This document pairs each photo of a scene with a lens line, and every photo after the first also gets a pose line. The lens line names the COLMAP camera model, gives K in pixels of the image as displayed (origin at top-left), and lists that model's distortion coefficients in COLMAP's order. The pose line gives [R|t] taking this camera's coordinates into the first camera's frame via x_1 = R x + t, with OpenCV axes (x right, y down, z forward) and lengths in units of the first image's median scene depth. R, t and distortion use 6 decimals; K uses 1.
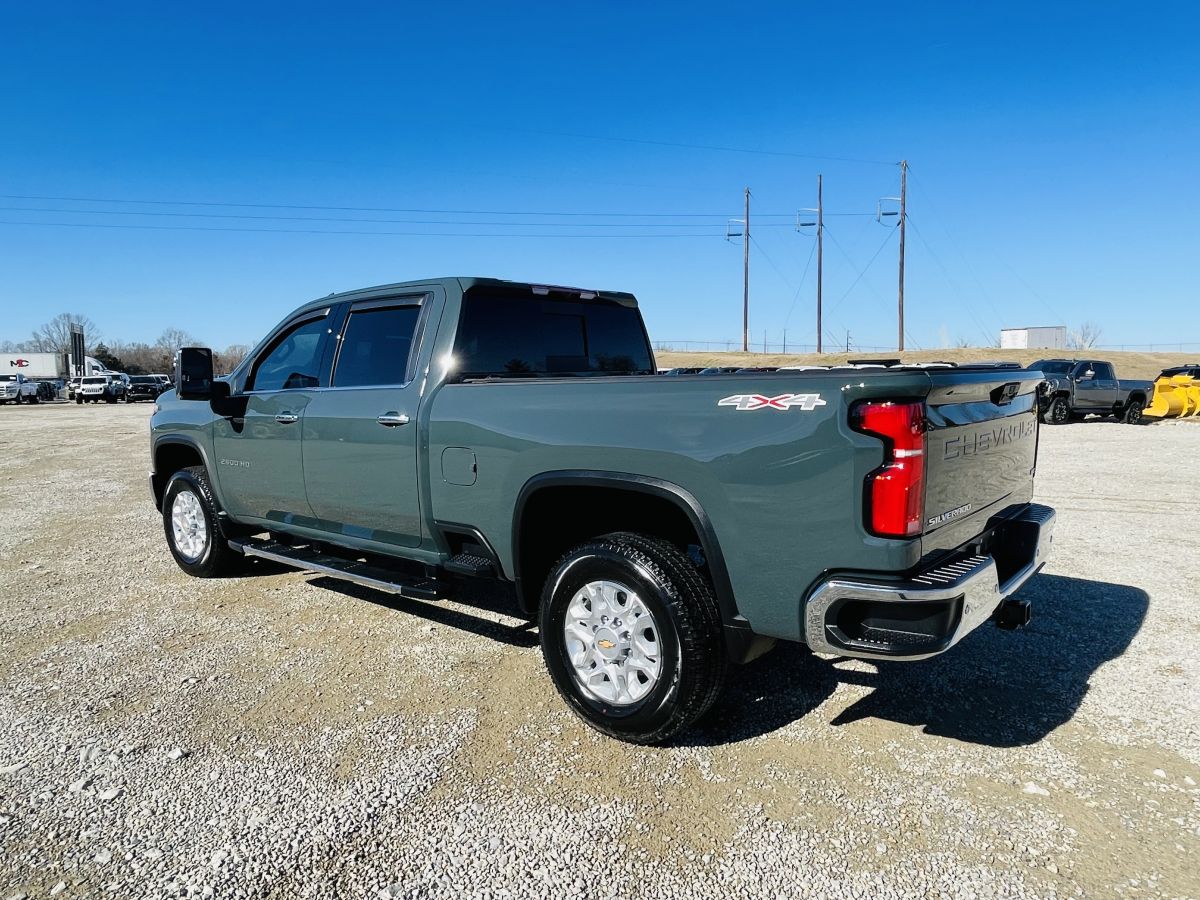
lens RADIAL K [[787.6, 0, 594.8], [0, 787.6, 450.1], [0, 0, 1]] dist [0.005392, -0.013894]
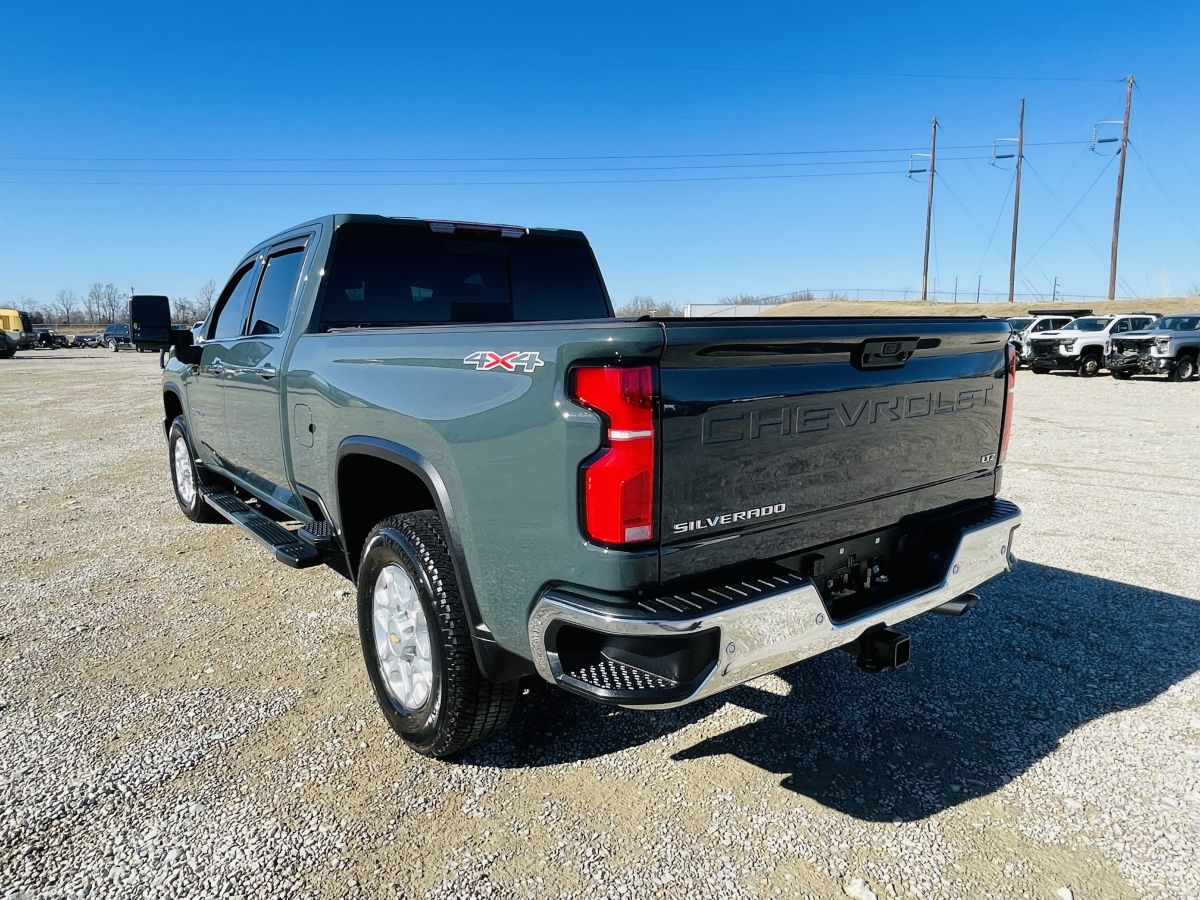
lens RADIAL K [[787.6, 0, 593.9], [0, 787.6, 448.0], [0, 0, 1]] dist [0.005392, -0.013894]
pose [[0.974317, 0.040491, -0.221509, 0.324805], [-0.027232, 0.997668, 0.062590, -0.017436], [0.223527, -0.054951, 0.973148, 0.172037]]
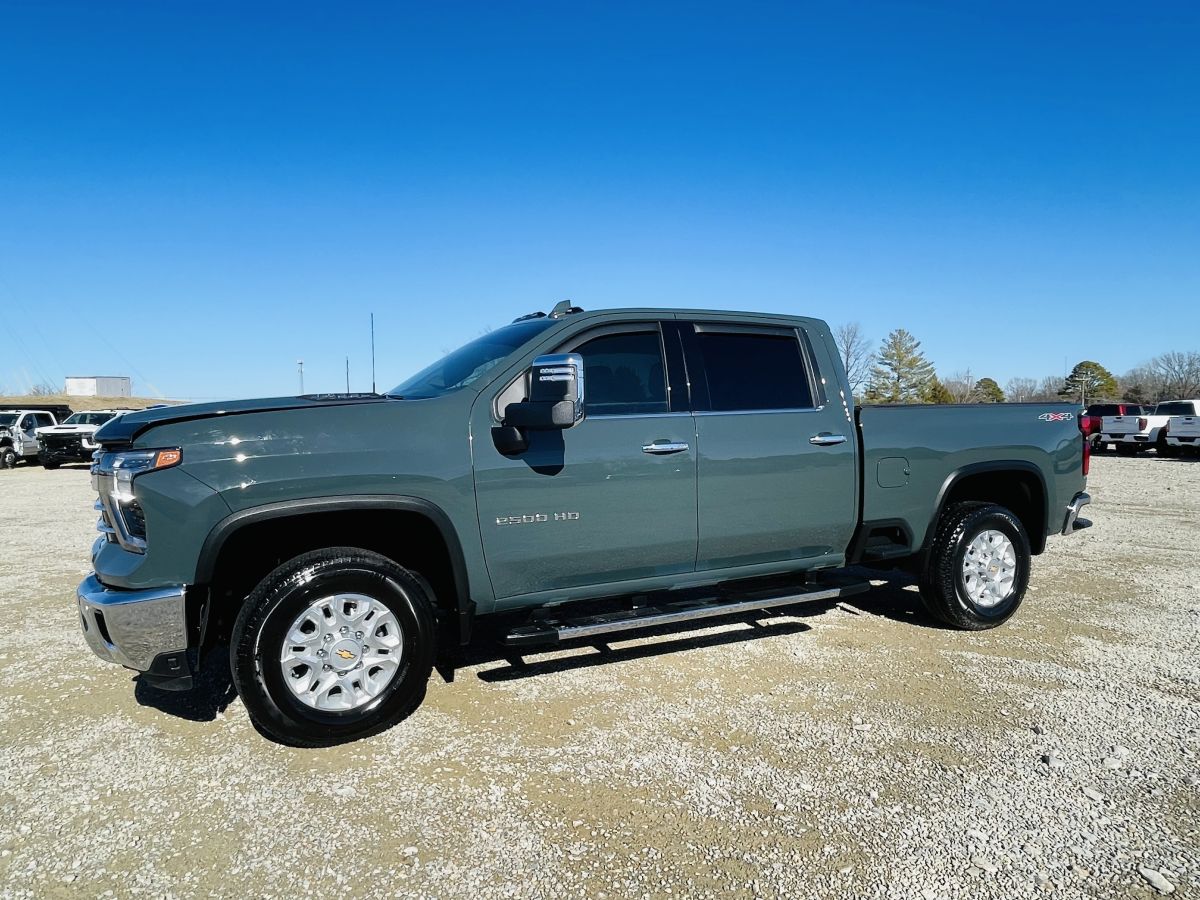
lens RADIAL K [[787.6, 0, 586.8], [0, 787.6, 461.1], [0, 0, 1]] dist [0.005392, -0.013894]
pose [[0.381459, -0.040838, 0.923483, -1.406789], [0.088807, 0.996022, 0.007362, -0.047472], [-0.920110, 0.079204, 0.383568, 0.884054]]
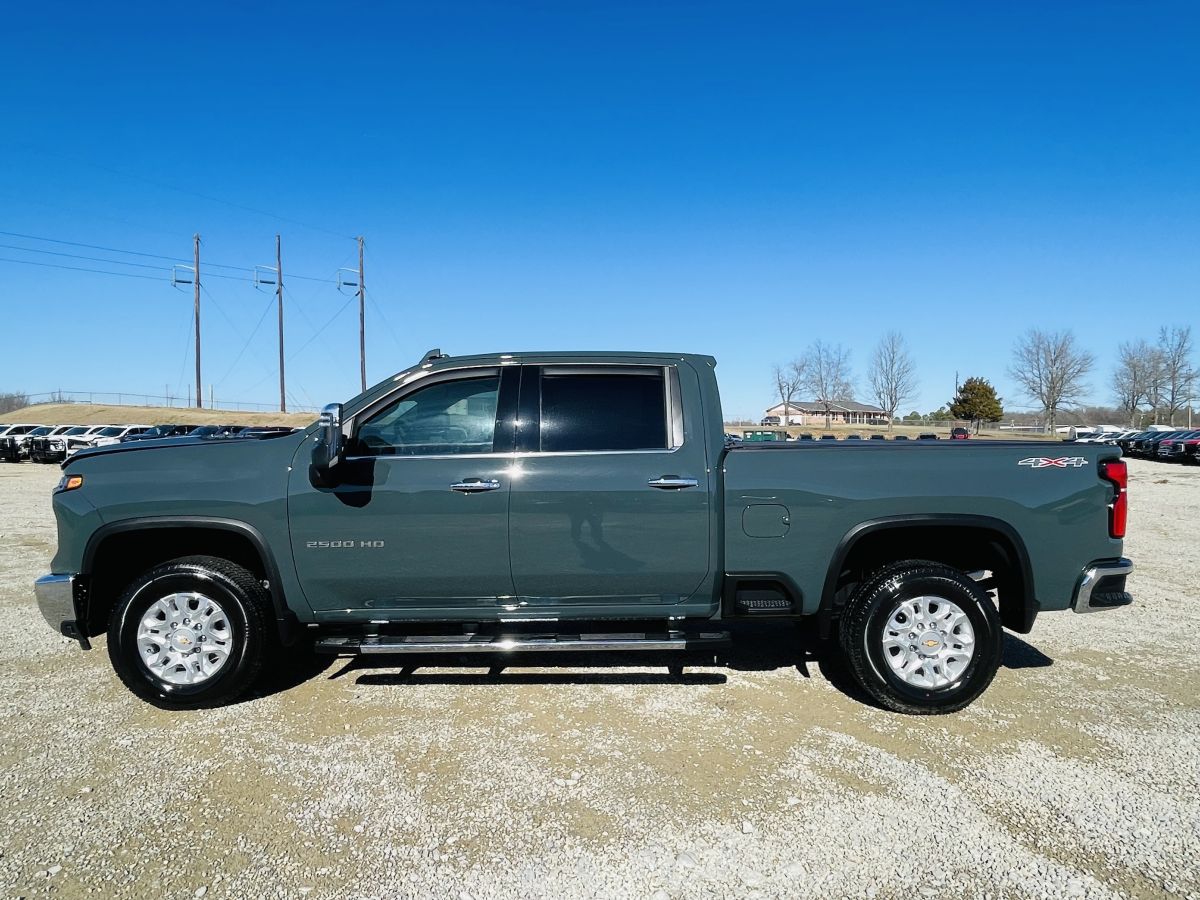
lens RADIAL K [[787.6, 0, 577.8], [0, 787.6, 449.5], [0, 0, 1]] dist [0.005392, -0.013894]
pose [[0.747338, 0.000523, 0.664443, -1.052864], [0.049999, 0.997120, -0.057021, -0.029752], [-0.662560, 0.075835, 0.745160, 0.291728]]
